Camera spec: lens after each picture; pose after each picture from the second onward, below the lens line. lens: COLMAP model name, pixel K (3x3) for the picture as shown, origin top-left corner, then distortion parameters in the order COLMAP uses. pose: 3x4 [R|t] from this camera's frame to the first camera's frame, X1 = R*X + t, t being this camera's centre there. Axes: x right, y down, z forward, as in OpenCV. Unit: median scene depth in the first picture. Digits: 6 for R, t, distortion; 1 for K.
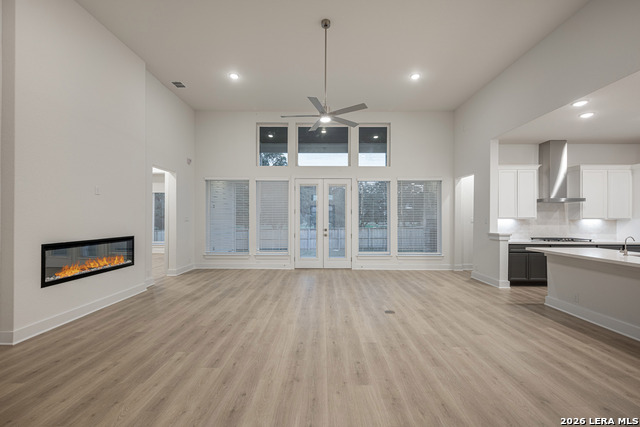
lens RADIAL K [[272.4, 0, 322.5], [0, 272.4, 219.4], [0, 0, 1]] dist [0.011727, -0.002623]
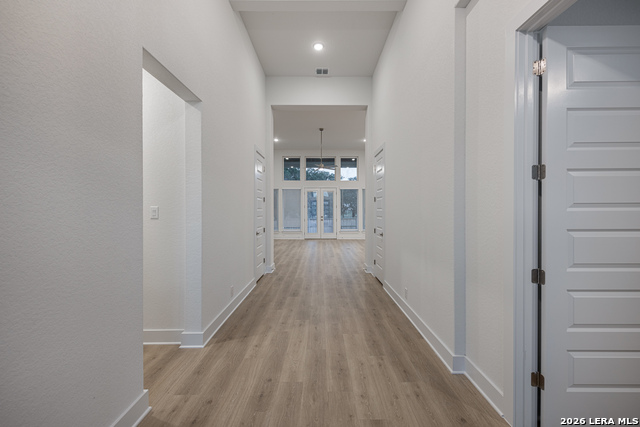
lens RADIAL K [[272.4, 0, 319.9], [0, 272.4, 212.2], [0, 0, 1]] dist [0.011727, -0.002623]
pose [[0.999988, -0.004640, 0.001778, -0.006983], [0.004636, 0.999987, 0.002233, 0.005719], [-0.001788, -0.002225, 0.999996, -0.974871]]
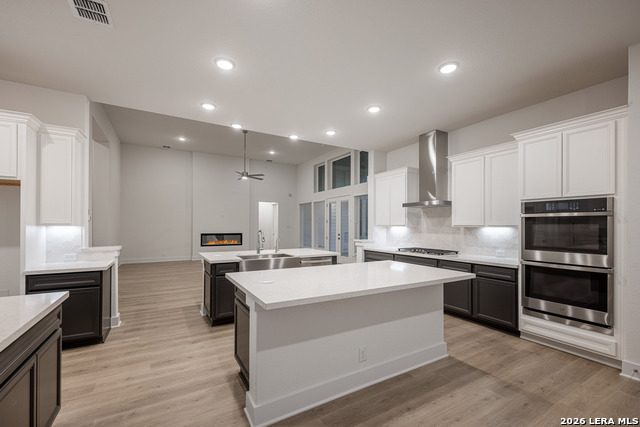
lens RADIAL K [[272.4, 0, 319.4], [0, 272.4, 219.3], [0, 0, 1]] dist [0.011727, -0.002623]
pose [[0.513963, -0.021013, -0.857555, 1.400149], [-0.008016, 0.999539, -0.029297, 0.003353], [0.857775, 0.021932, 0.513557, 0.289695]]
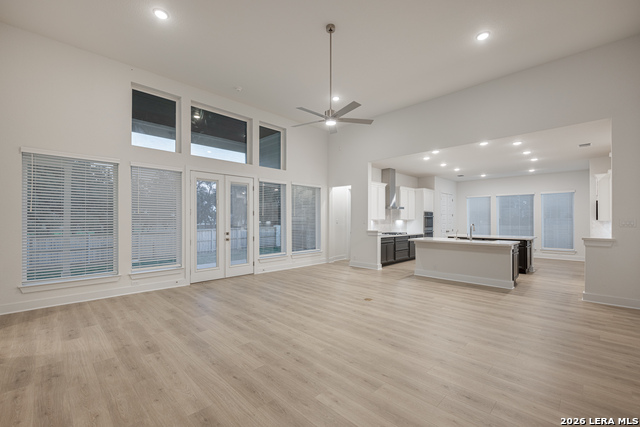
lens RADIAL K [[272.4, 0, 322.0], [0, 272.4, 218.5], [0, 0, 1]] dist [0.011727, -0.002623]
pose [[0.699443, 0.001471, 0.714687, -0.506729], [0.004832, 0.999965, -0.006788, -0.002222], [-0.714672, 0.008201, 0.699412, 0.217622]]
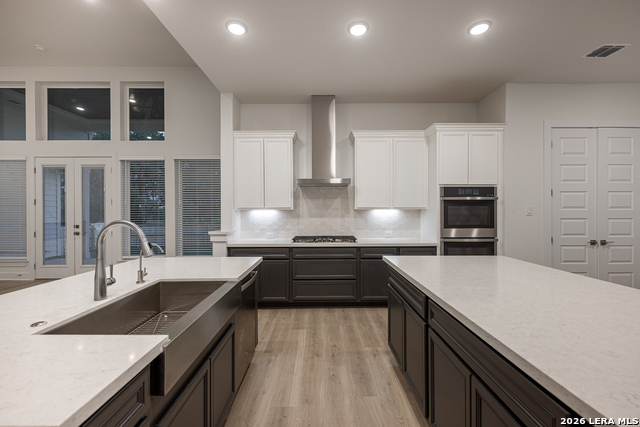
lens RADIAL K [[272.4, 0, 325.3], [0, 272.4, 211.5], [0, 0, 1]] dist [0.011727, -0.002623]
pose [[0.999910, -0.006995, 0.011433, 0.854577], [0.006997, 0.999976, -0.000074, 0.003839], [-0.011432, 0.000154, 0.999935, 0.312296]]
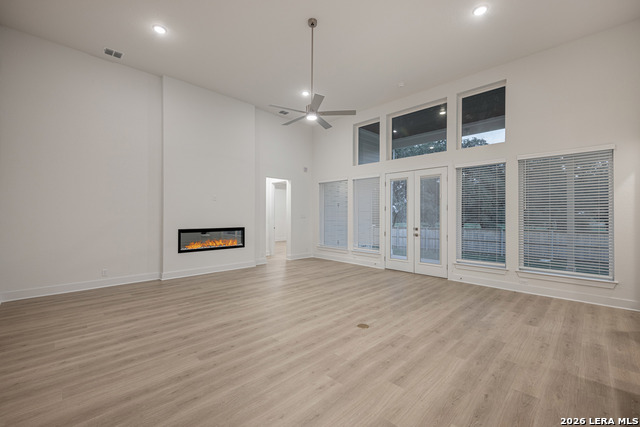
lens RADIAL K [[272.4, 0, 318.9], [0, 272.4, 216.8], [0, 0, 1]] dist [0.011727, -0.002623]
pose [[0.706265, 0.004021, -0.707936, 0.514195], [-0.004719, 0.999988, 0.000972, 0.000566], [0.707931, 0.002655, 0.706276, 0.209678]]
